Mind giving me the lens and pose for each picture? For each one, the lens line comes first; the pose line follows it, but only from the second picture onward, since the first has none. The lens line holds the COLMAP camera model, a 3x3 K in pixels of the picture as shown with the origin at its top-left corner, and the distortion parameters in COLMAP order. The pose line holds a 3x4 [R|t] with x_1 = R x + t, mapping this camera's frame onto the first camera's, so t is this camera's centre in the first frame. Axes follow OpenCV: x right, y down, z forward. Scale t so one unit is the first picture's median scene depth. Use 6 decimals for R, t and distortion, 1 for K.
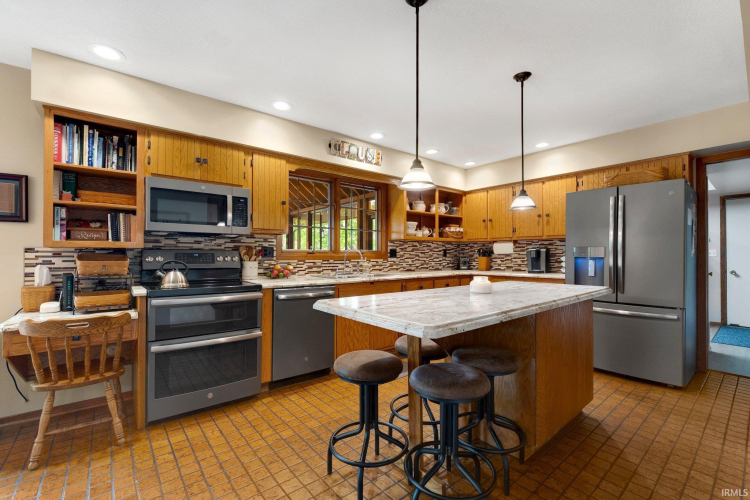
lens RADIAL K [[327.8, 0, 369.7], [0, 327.8, 257.2], [0, 0, 1]] dist [-0.003196, -0.000627]
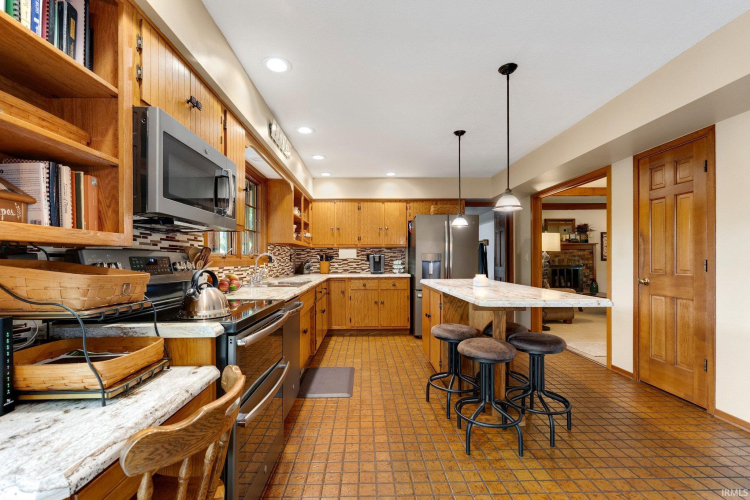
lens RADIAL K [[331.5, 0, 375.2], [0, 331.5, 262.9], [0, 0, 1]] dist [-0.001455, -0.000138]
pose [[0.602575, -0.011645, 0.797977, -0.928039], [0.012247, 0.999911, 0.005344, 0.000489], [-0.797968, 0.006553, 0.602664, 0.434260]]
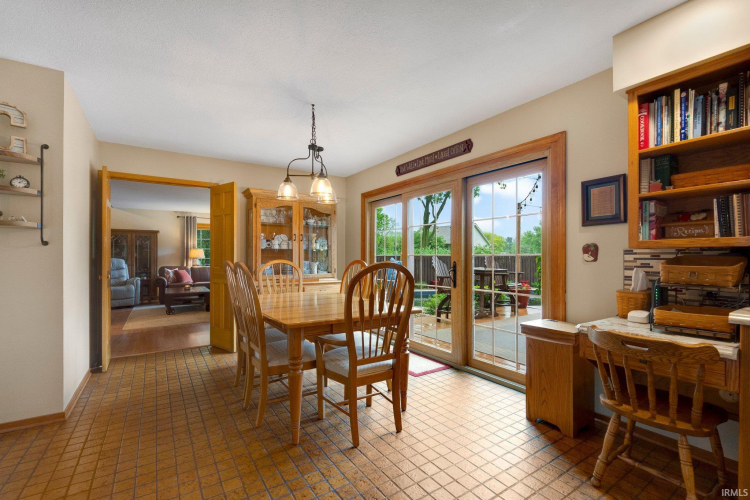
lens RADIAL K [[327.8, 0, 369.7], [0, 327.8, 257.2], [0, 0, 1]] dist [-0.003196, -0.000627]
pose [[-0.098430, -0.001049, -0.995143, -0.026436], [-0.007336, 0.999973, -0.000329, -0.000747], [0.995117, 0.007268, -0.098435, 0.346601]]
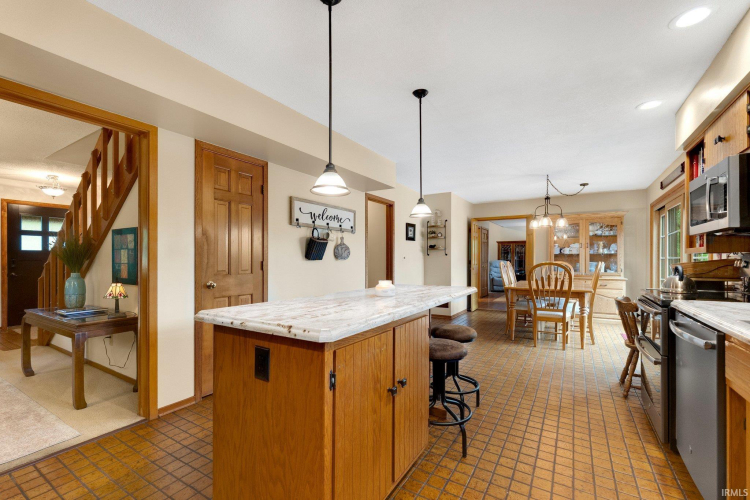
lens RADIAL K [[327.8, 0, 369.7], [0, 327.8, 257.2], [0, 0, 1]] dist [-0.003196, -0.000627]
pose [[-0.944876, -0.004378, -0.327398, 0.637234], [-0.005317, 0.999984, 0.001973, -0.012293], [0.327384, 0.003605, -0.944884, 1.718999]]
